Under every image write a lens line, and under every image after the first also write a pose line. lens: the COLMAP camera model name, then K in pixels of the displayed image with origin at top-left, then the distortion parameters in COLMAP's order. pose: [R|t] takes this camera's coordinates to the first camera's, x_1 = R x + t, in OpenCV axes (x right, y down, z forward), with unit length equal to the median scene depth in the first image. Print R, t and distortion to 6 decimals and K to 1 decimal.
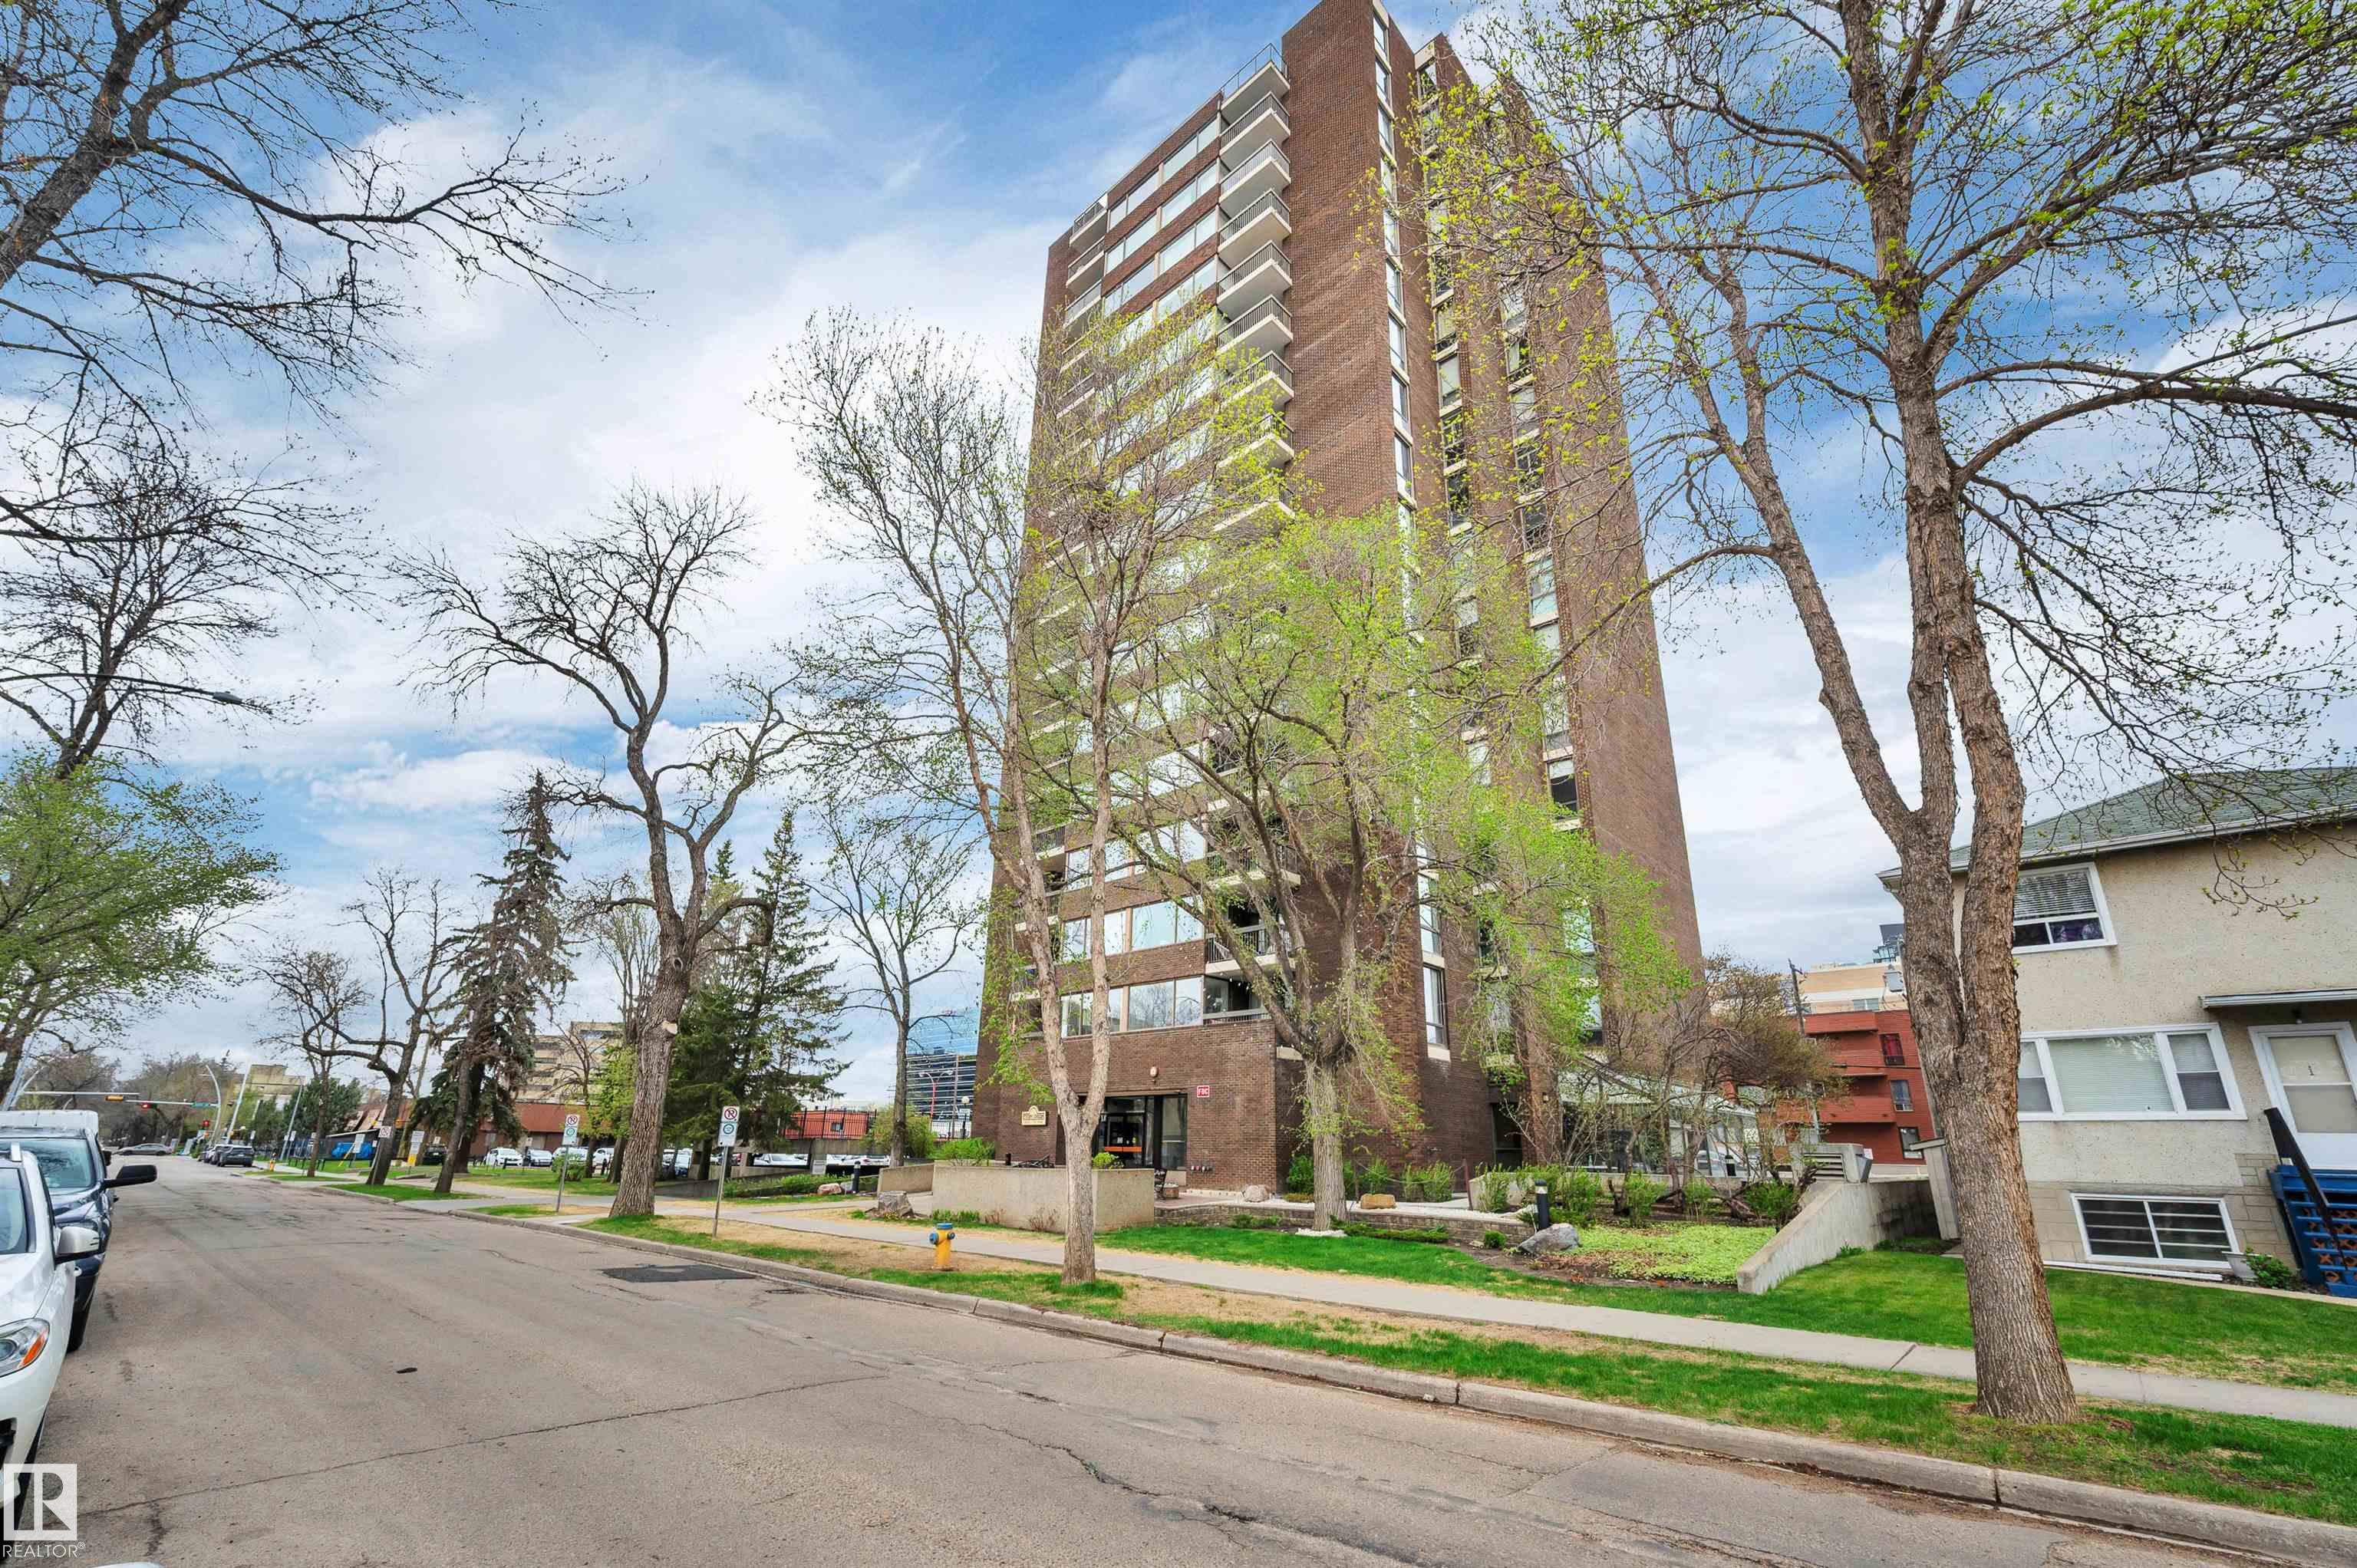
lens RADIAL K [[1006.1, 0, 1178.5], [0, 1006.1, 784.0], [0, 0, 1]] dist [-0.001570, -0.000109]
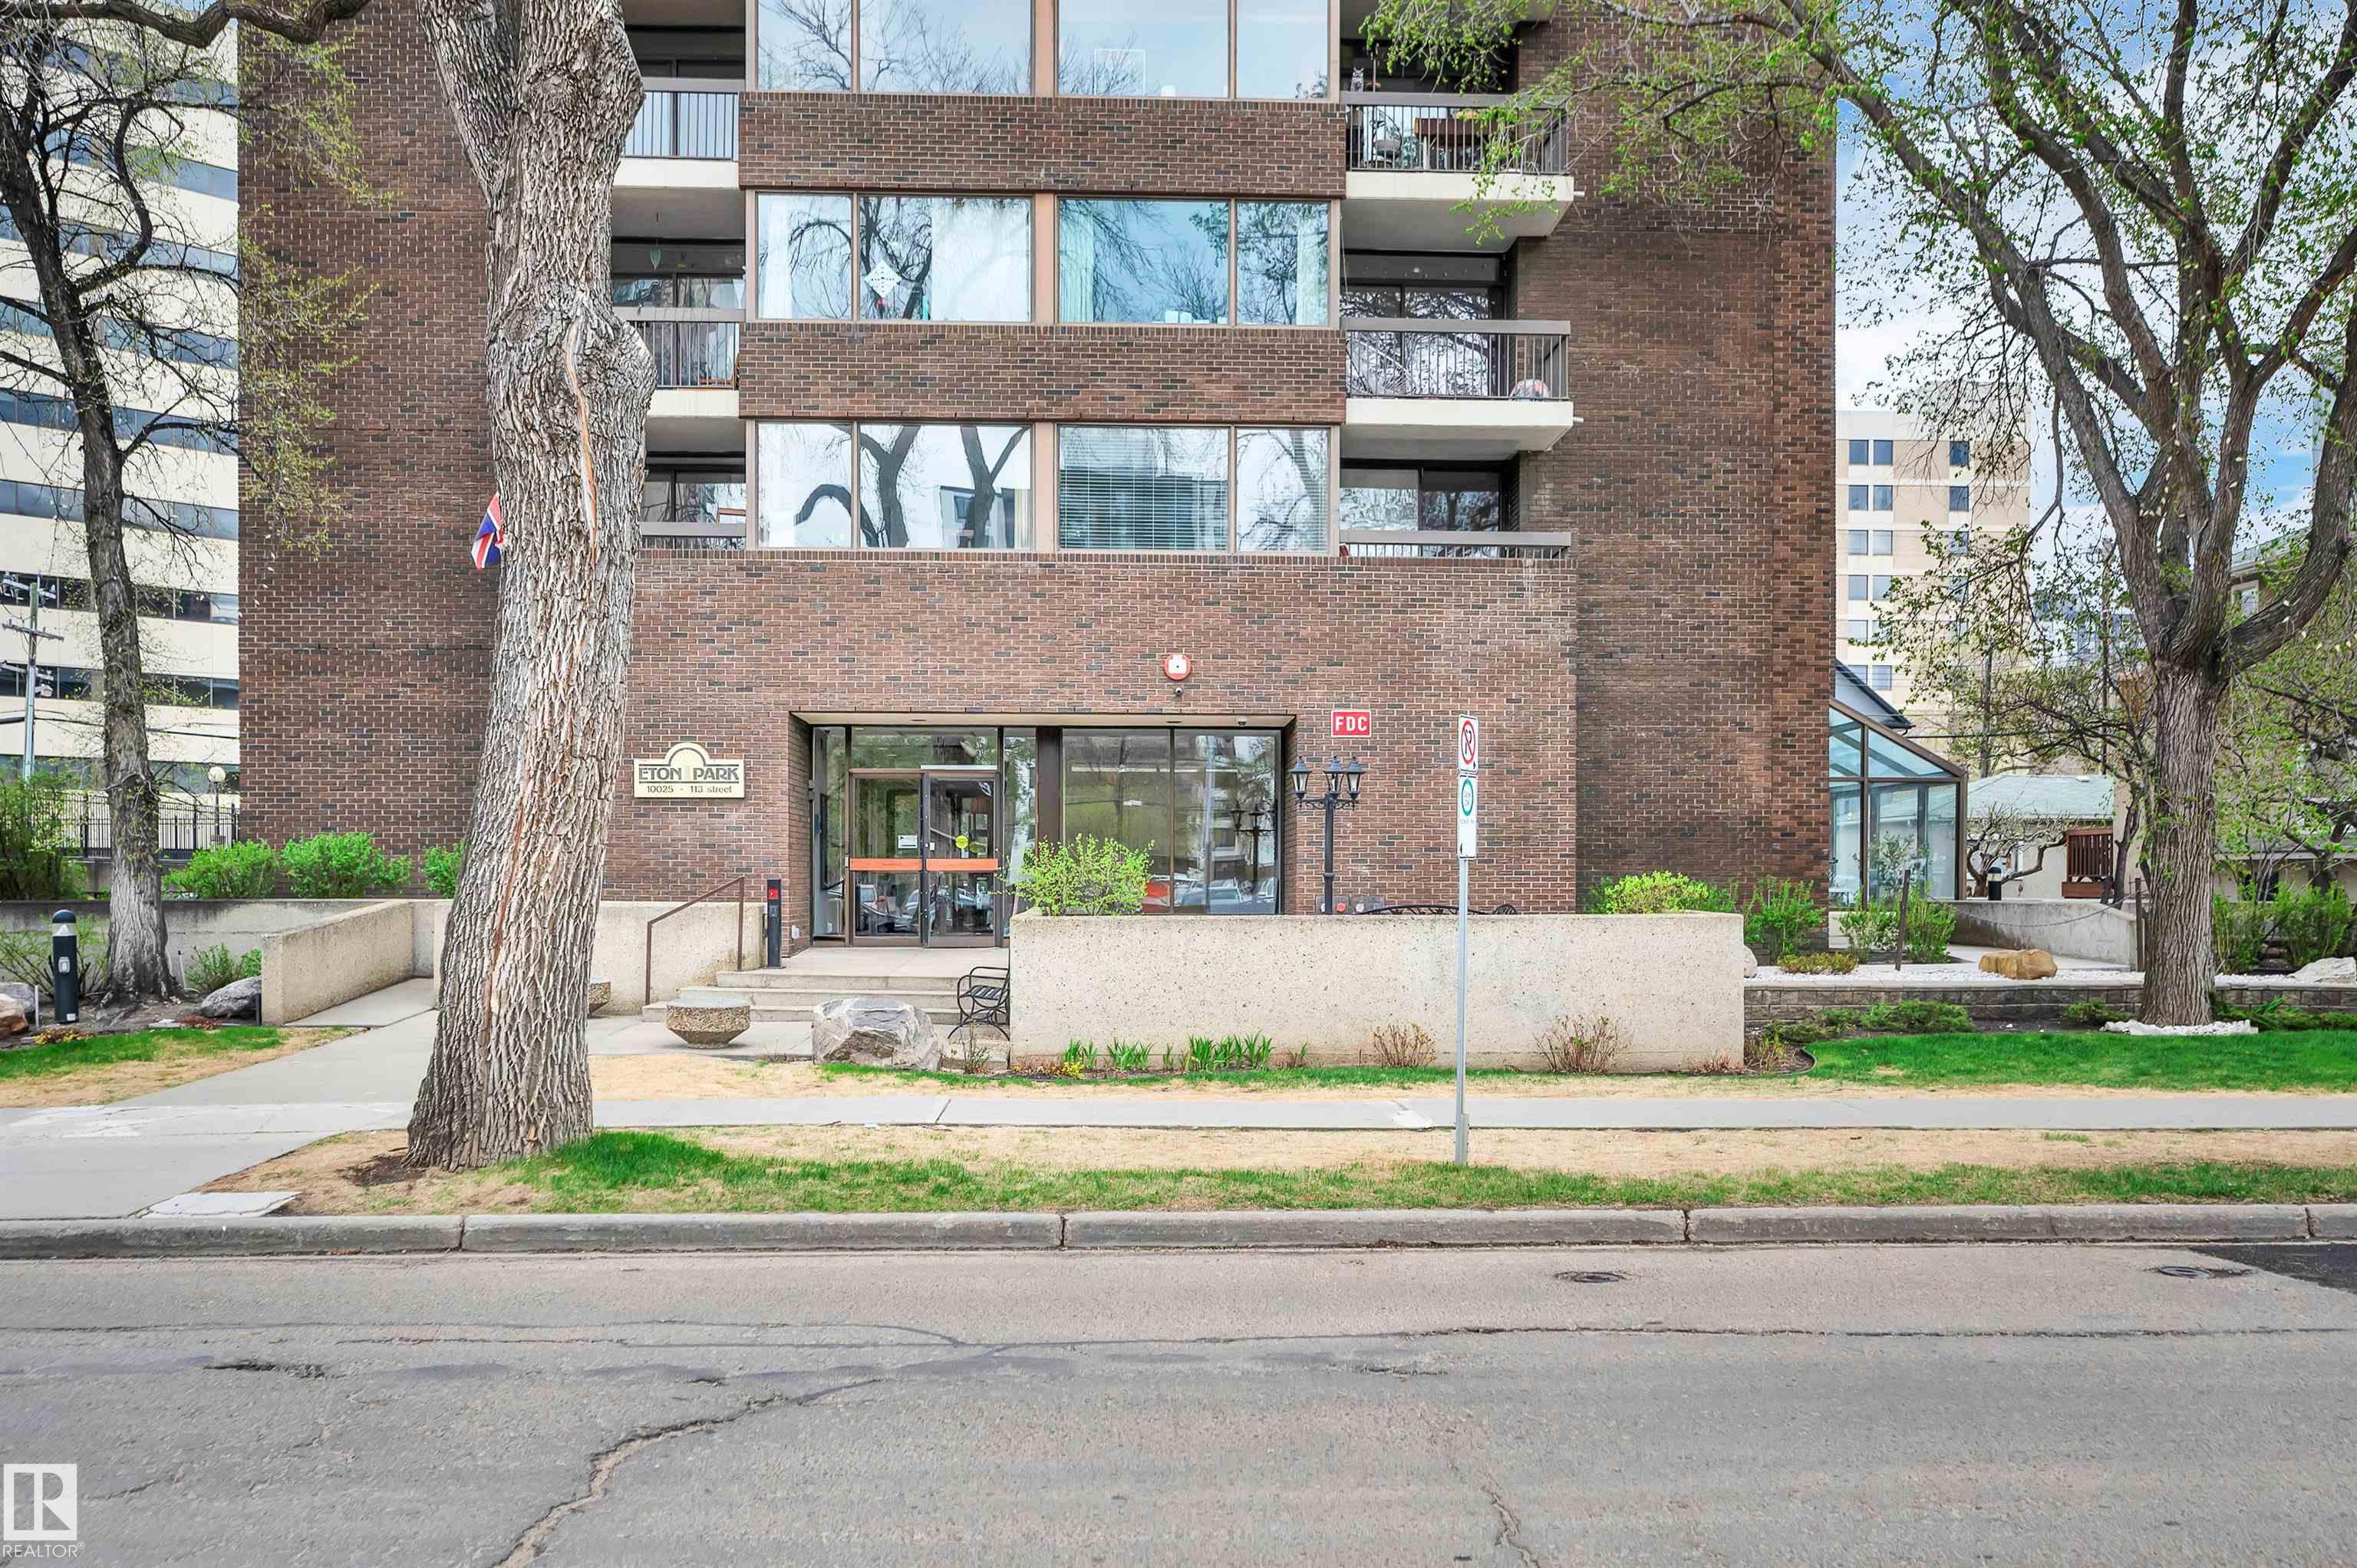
lens RADIAL K [[2311.3, 0, 1187.8], [0, 2311.3, 805.8], [0, 0, 1]] dist [-0.000257, 0.015397]
pose [[0.679682, 0.004899, 0.733491, -1.112953], [-0.247469, 0.942880, 0.223017, 0.239186], [-0.690501, -0.333097, 0.642071, 0.722818]]
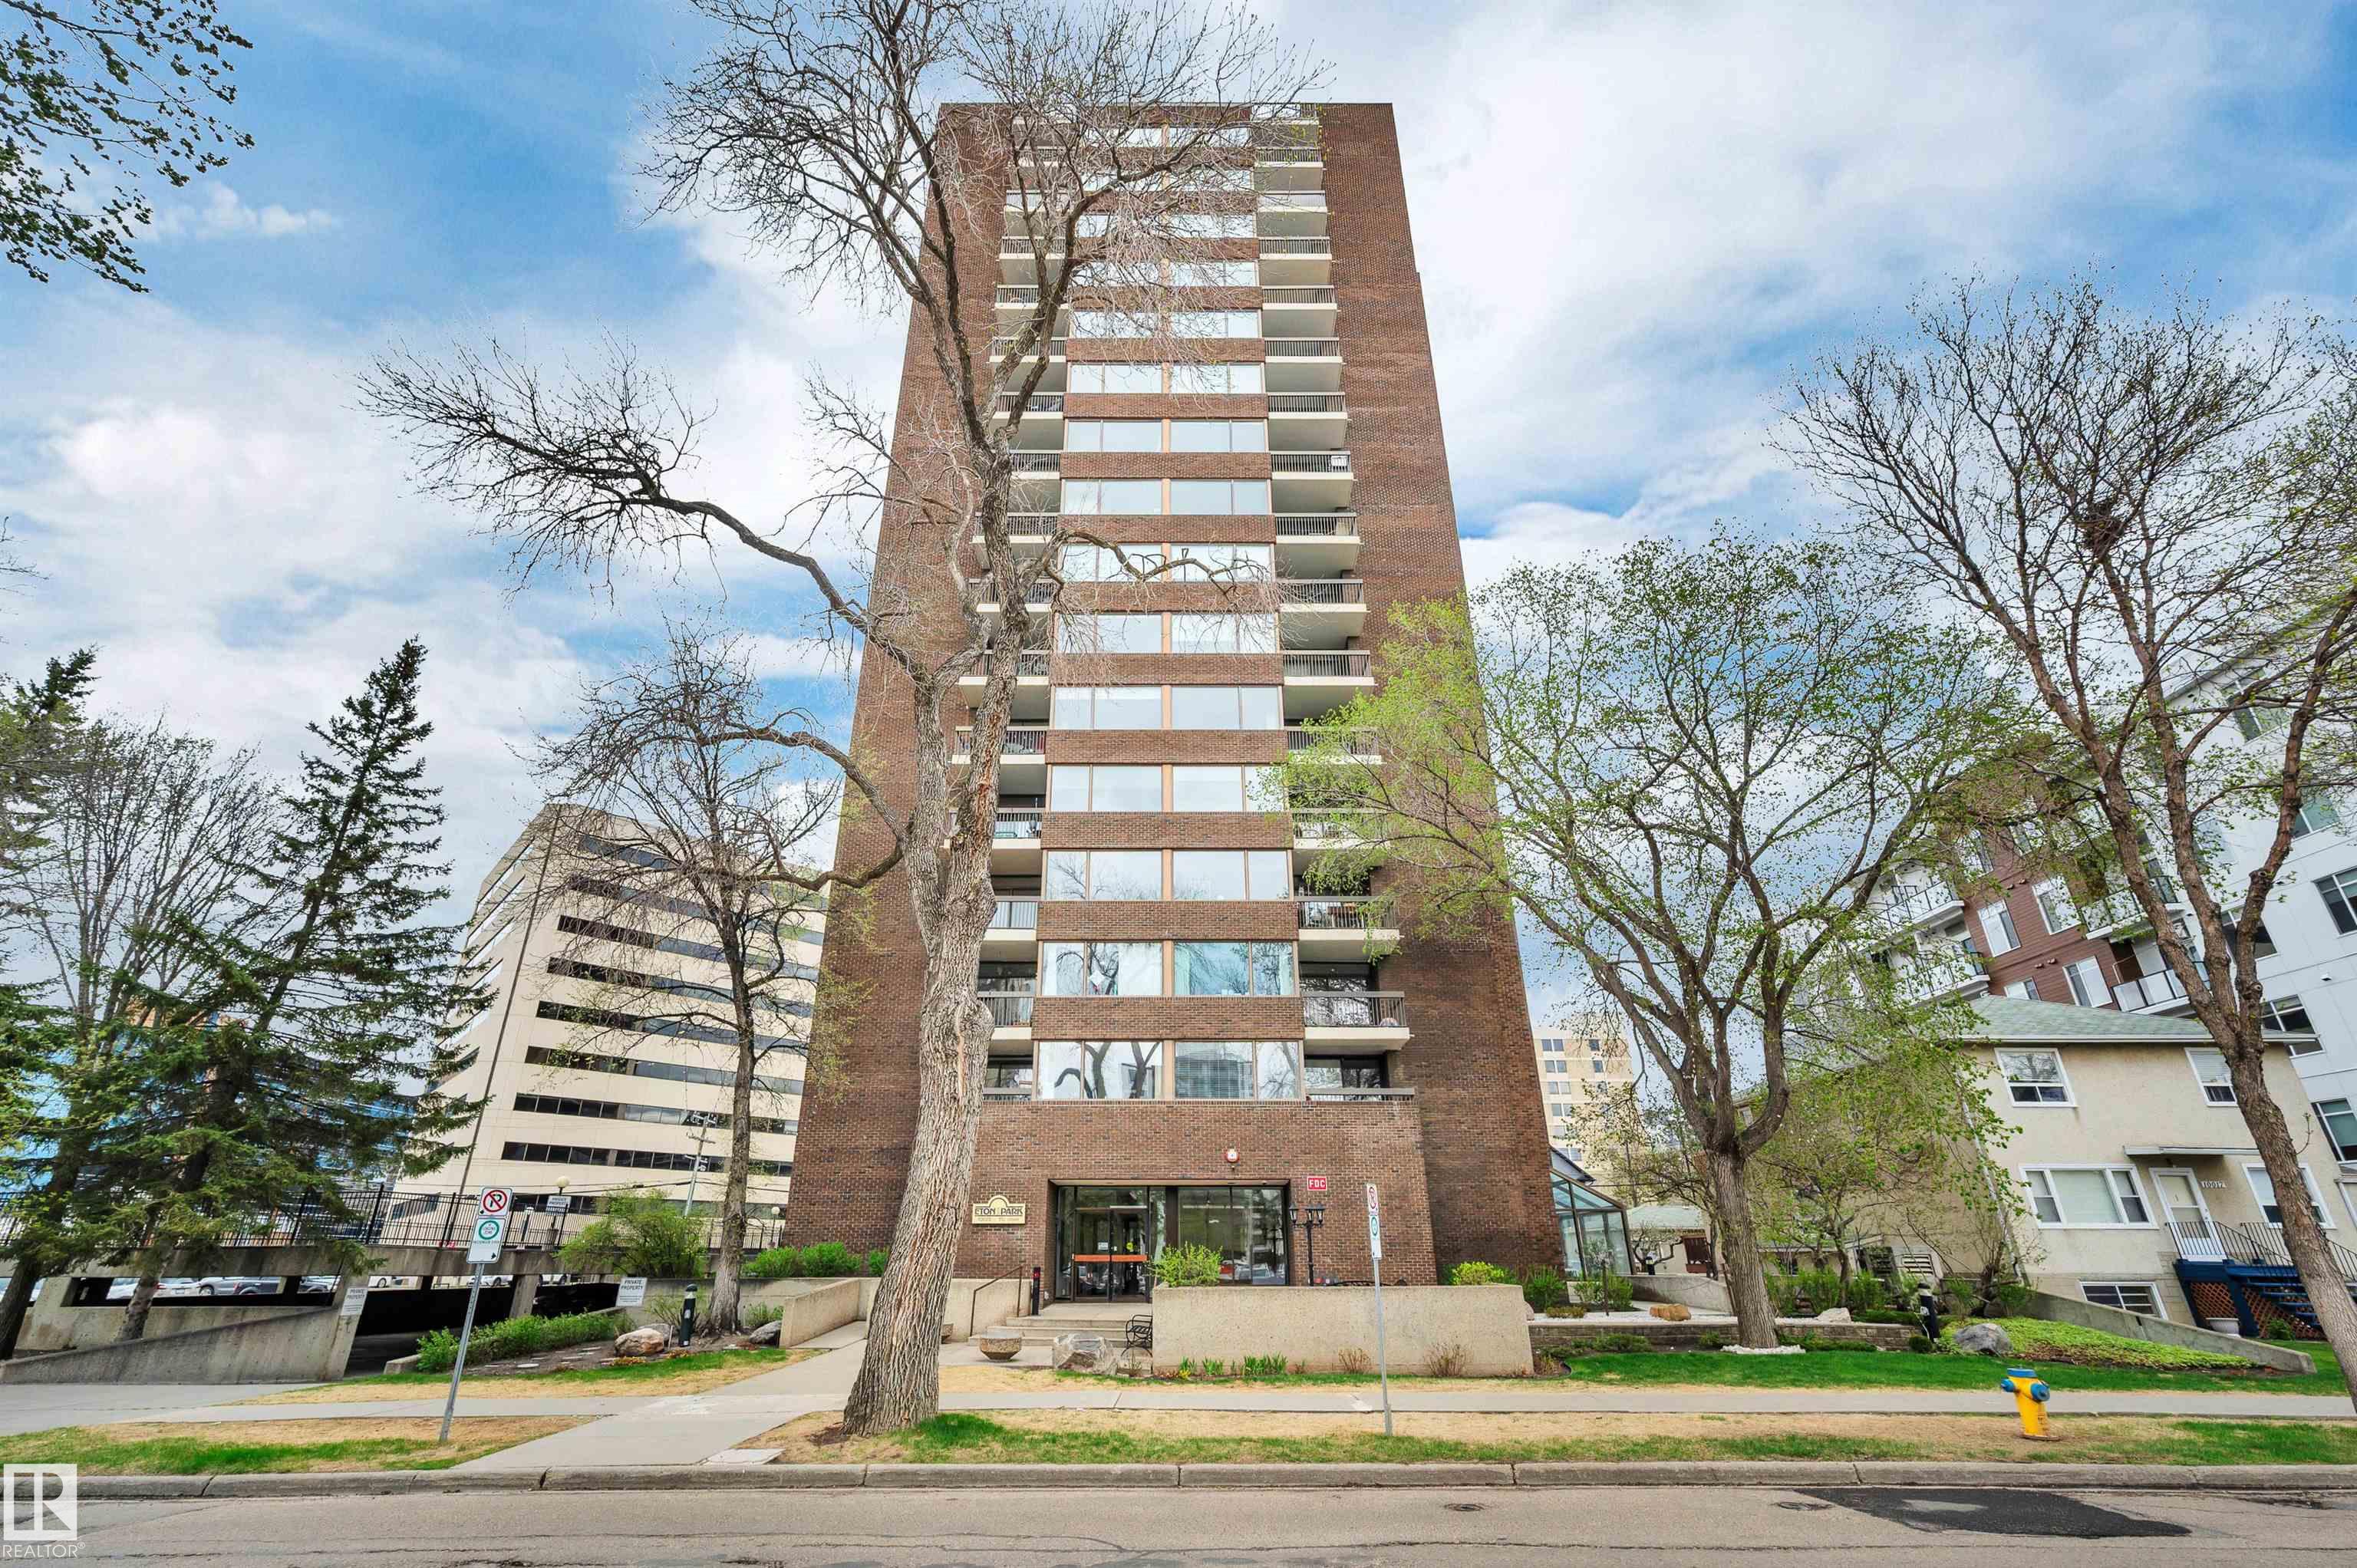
lens RADIAL K [[1026.2, 0, 1178.5], [0, 1026.2, 784.0], [0, 0, 1]] dist [0.002842, 0.000092]
pose [[0.716689, 0.280921, 0.638311, -1.105216], [-0.229411, 0.959309, -0.164613, 0.252831], [-0.658580, -0.028459, 0.751972, 0.731613]]
